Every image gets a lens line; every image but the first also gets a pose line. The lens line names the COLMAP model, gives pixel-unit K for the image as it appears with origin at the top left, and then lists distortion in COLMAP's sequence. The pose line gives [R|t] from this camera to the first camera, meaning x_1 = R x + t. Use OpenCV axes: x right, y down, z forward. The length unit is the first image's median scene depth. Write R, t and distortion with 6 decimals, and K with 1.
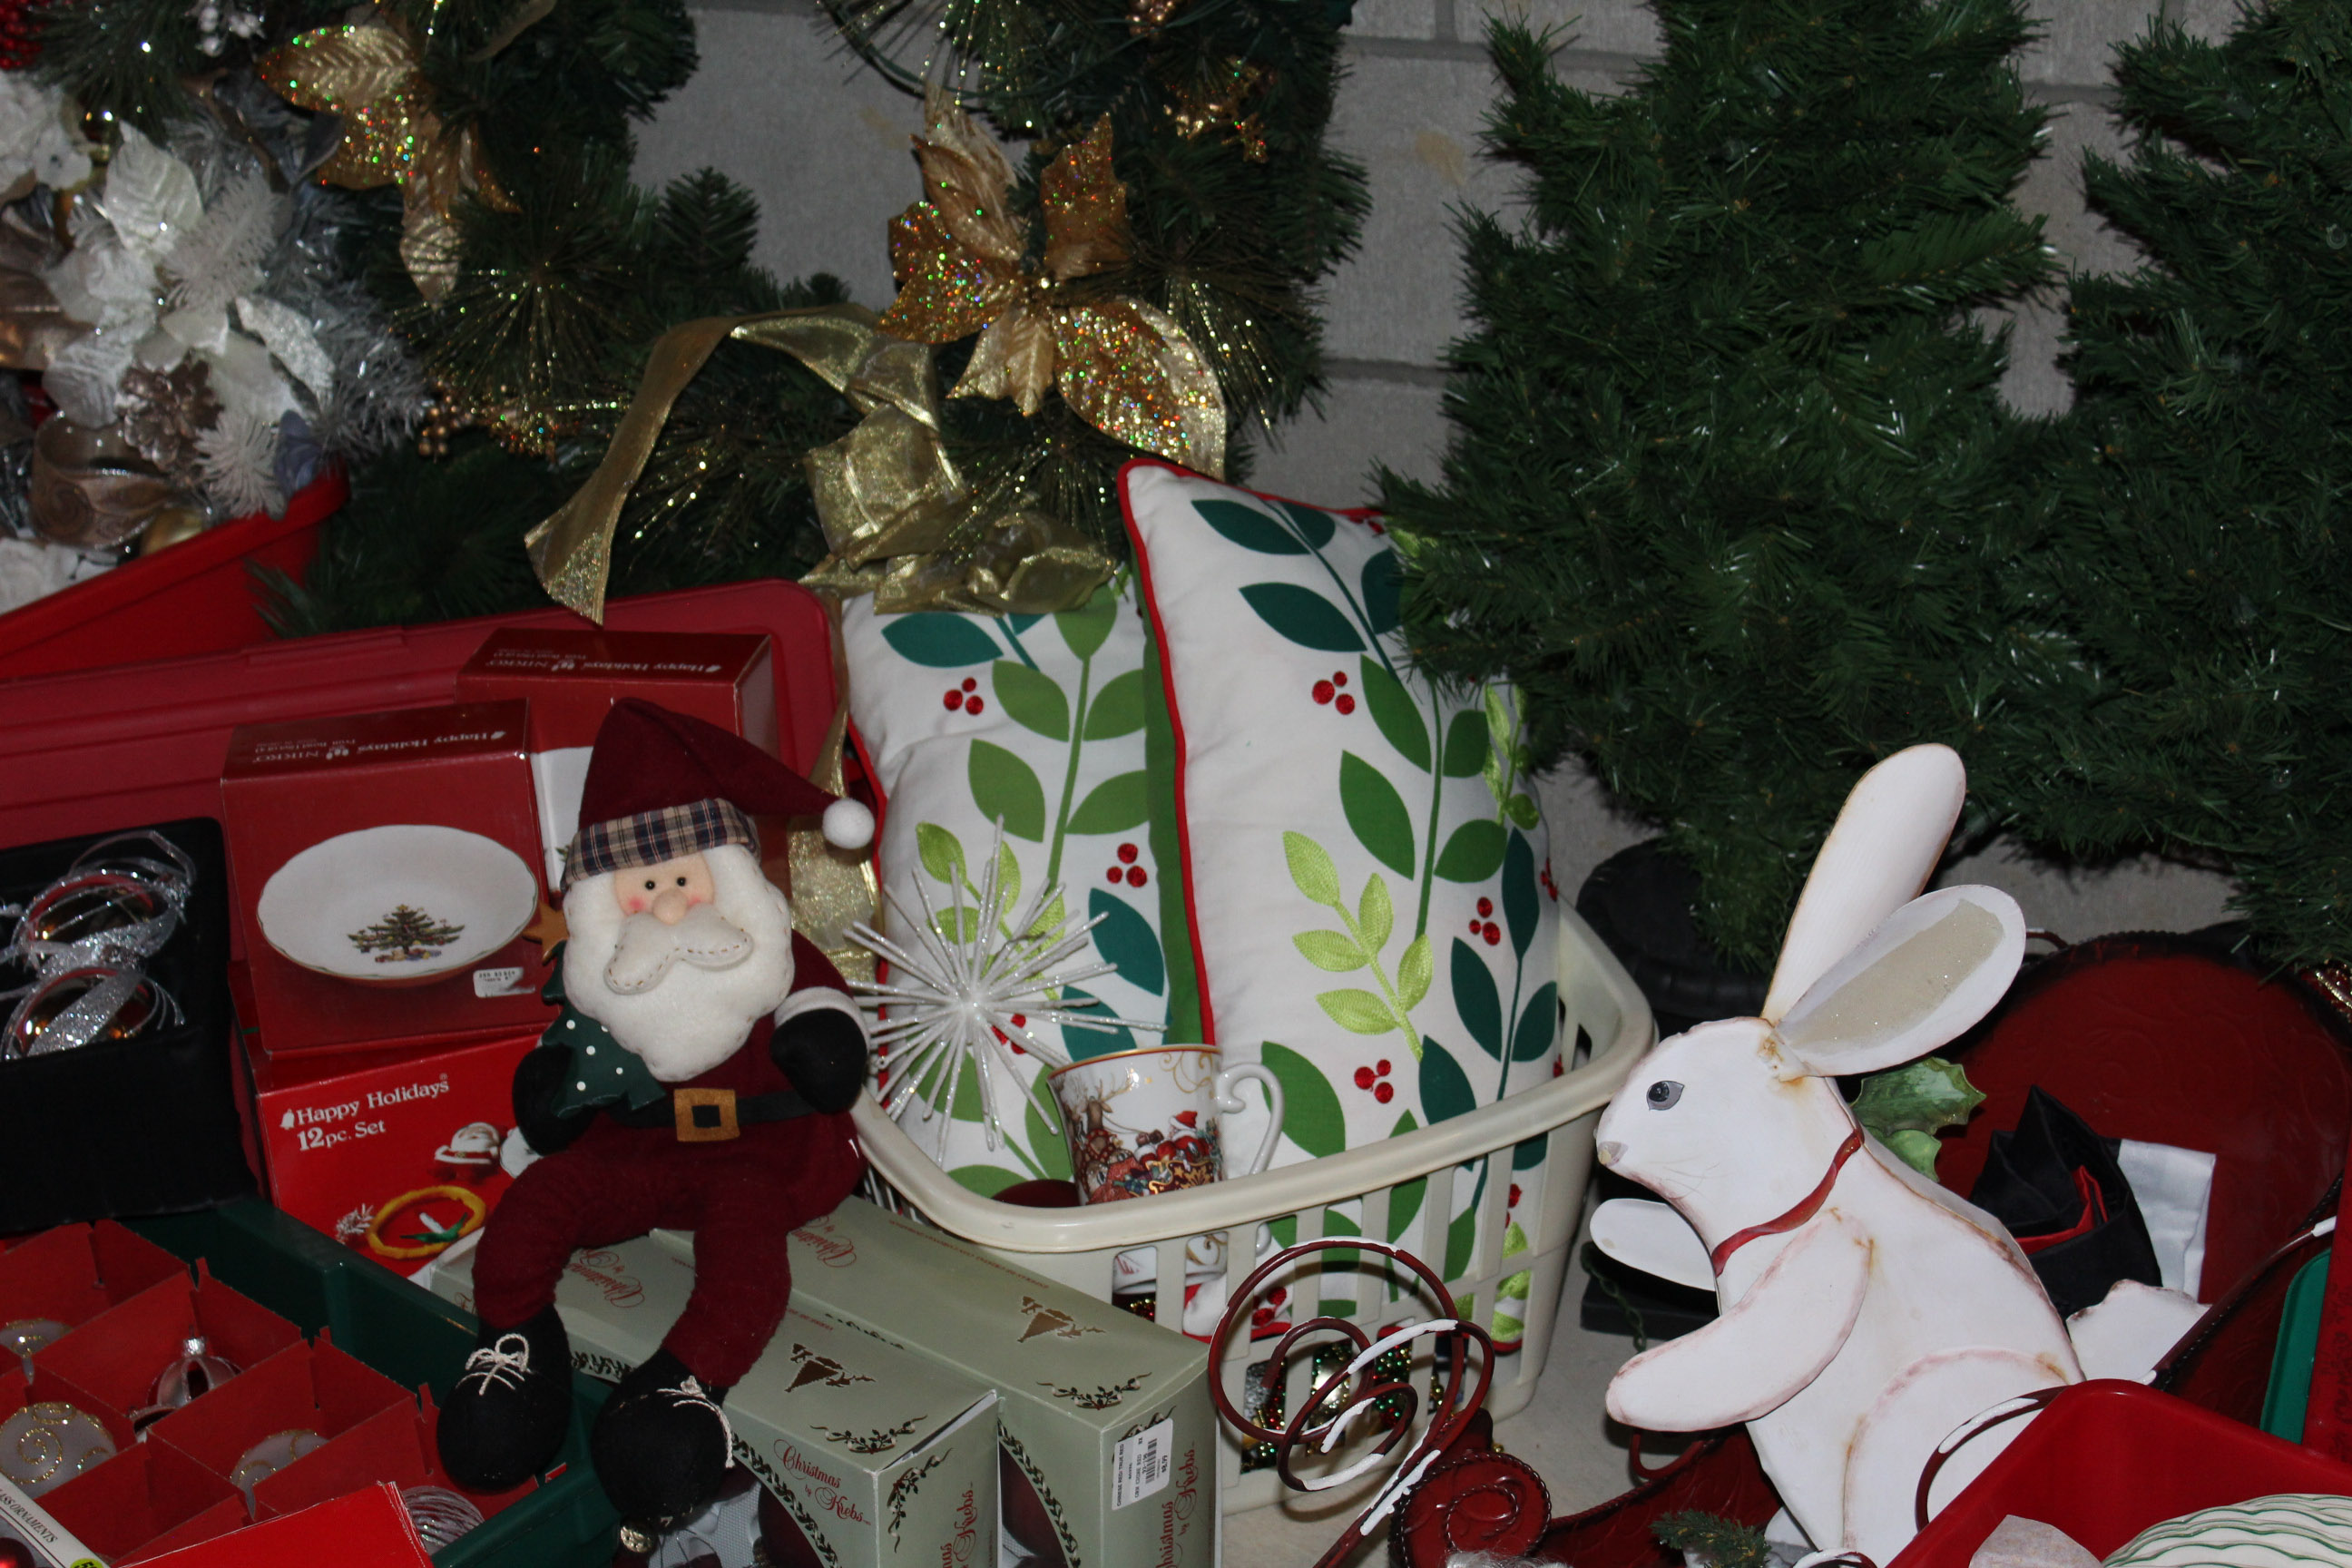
lens RADIAL K [[4076.2, 0, 1133.2], [0, 4076.2, 790.6], [0, 0, 1]] dist [0.005121, 0.000000]
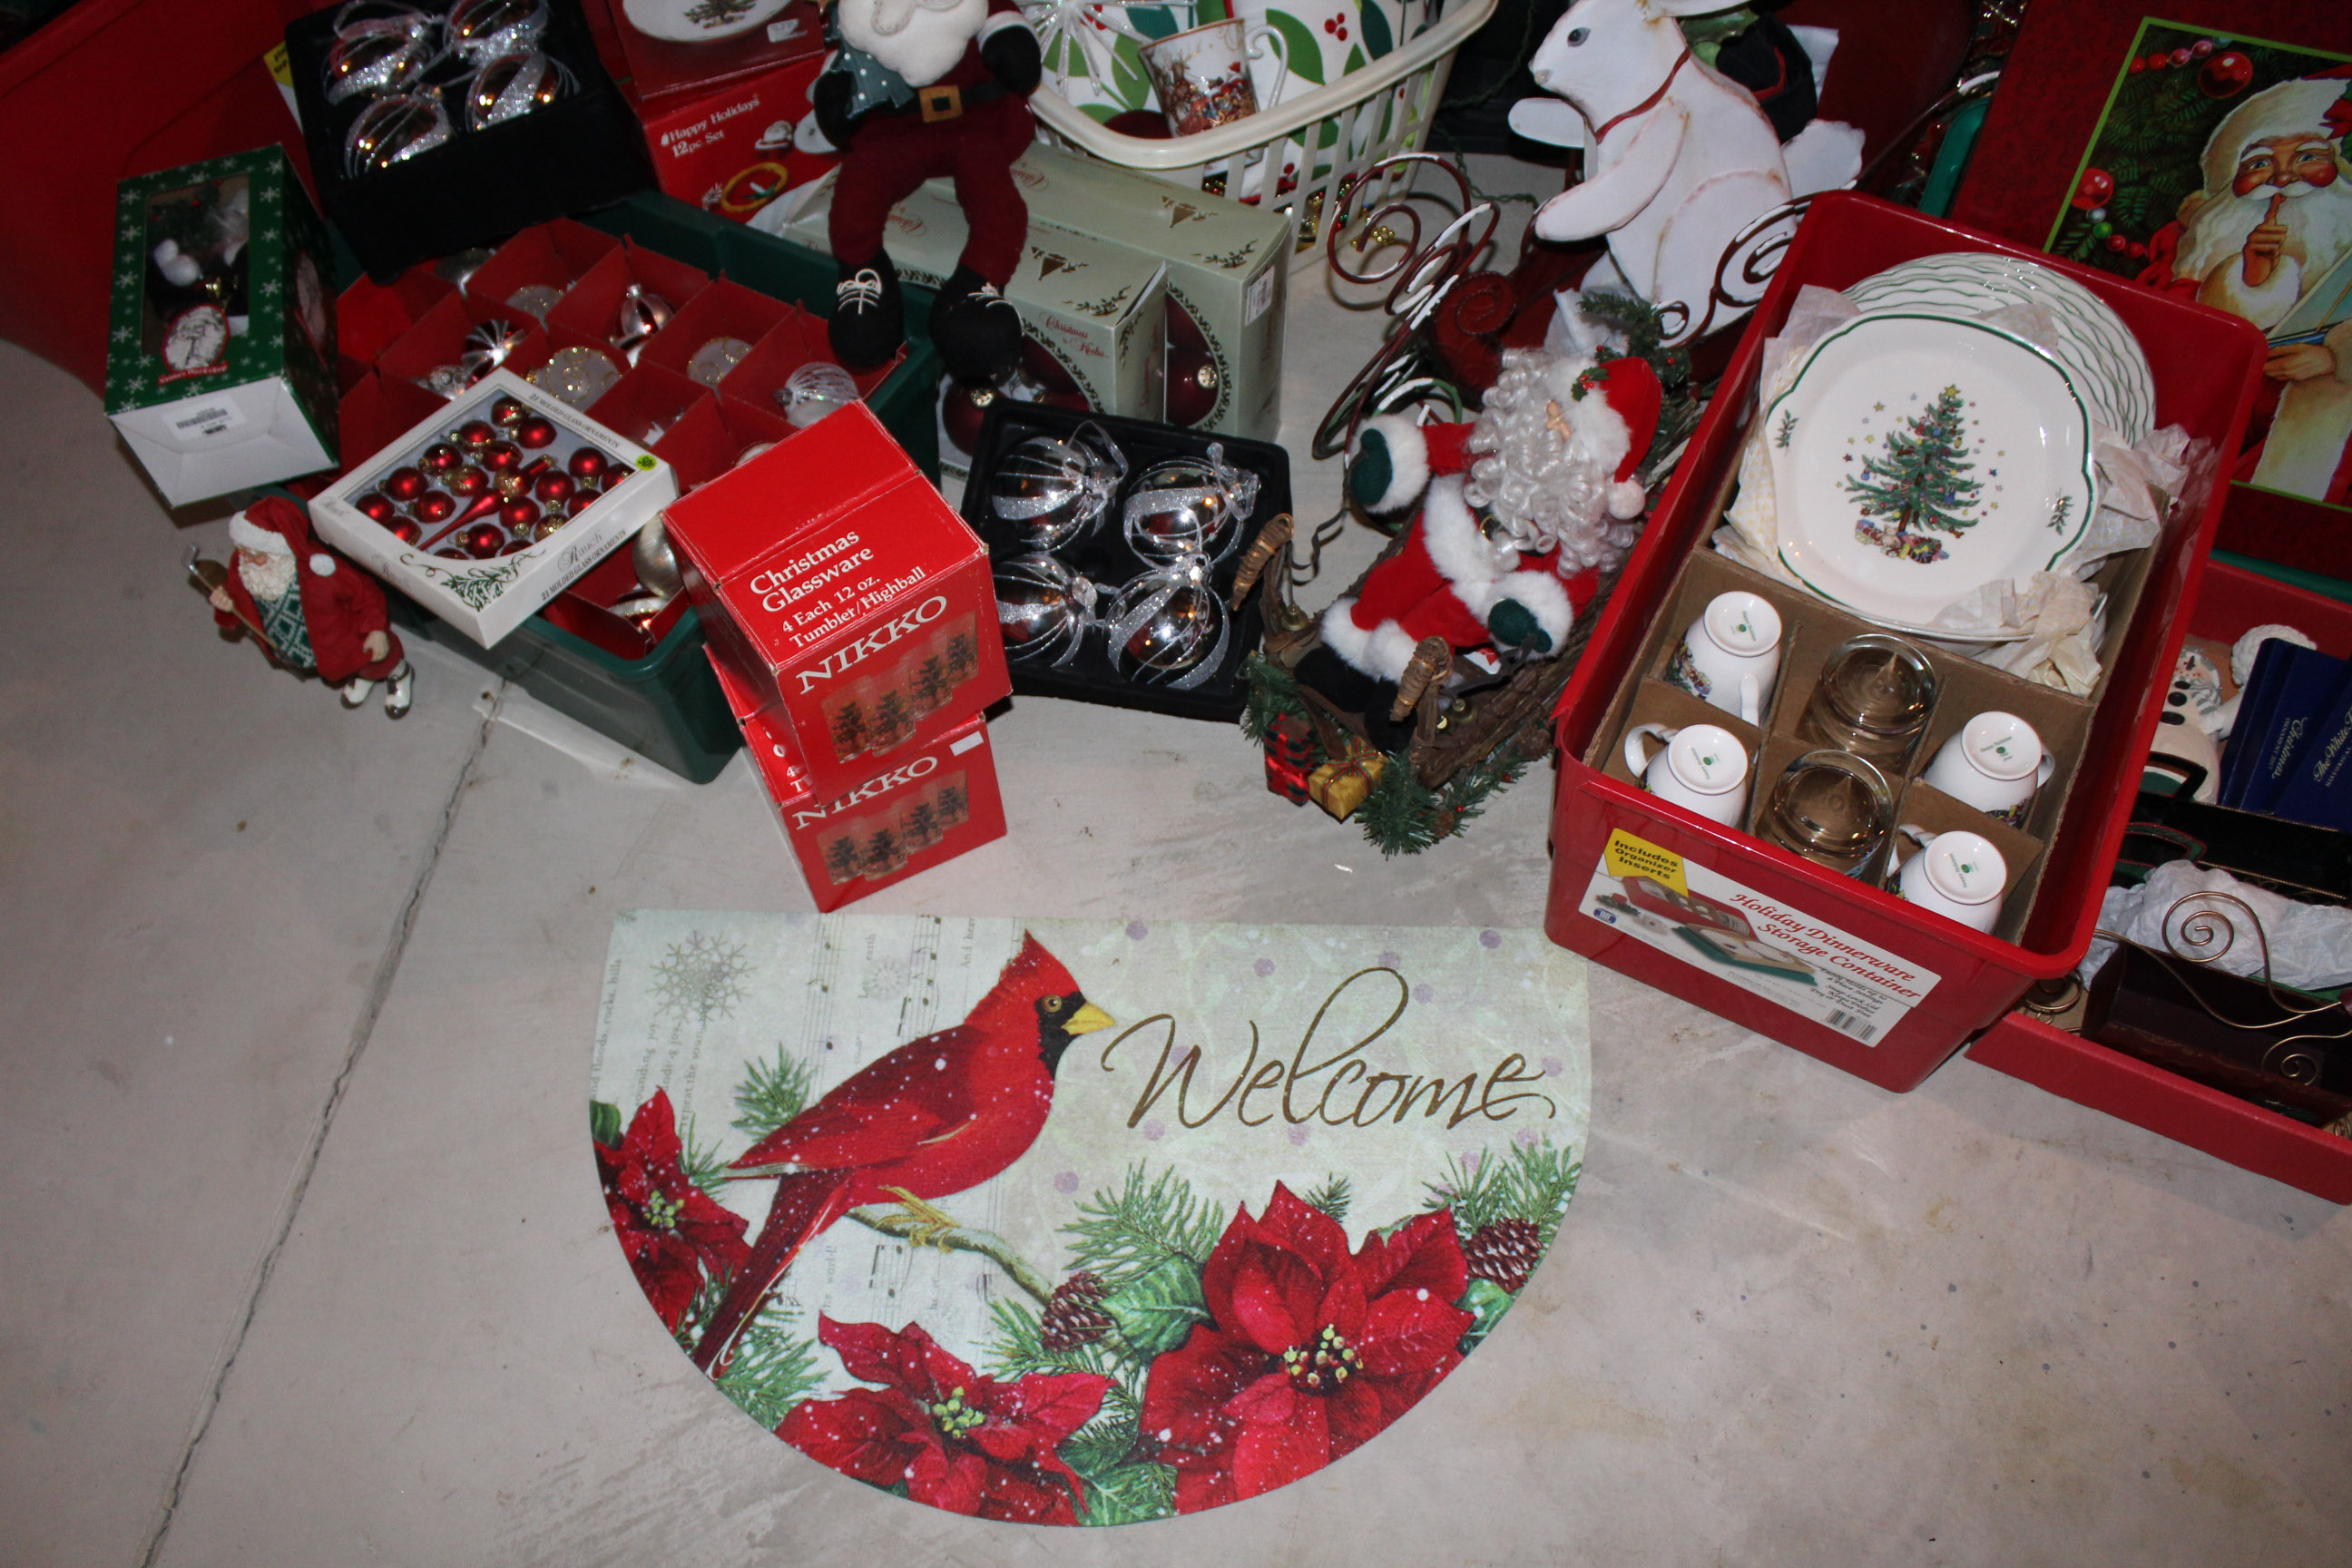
lens RADIAL K [[1930.4, 0, 1147.0], [0, 1930.4, 804.8], [0, 0, 1]] dist [-0.166099, 0.142558]
pose [[0.980601, -0.164275, 0.106935, -0.145889], [0.089811, 0.861461, 0.499818, -0.043072], [-0.174228, -0.480518, 0.859504, 0.228492]]
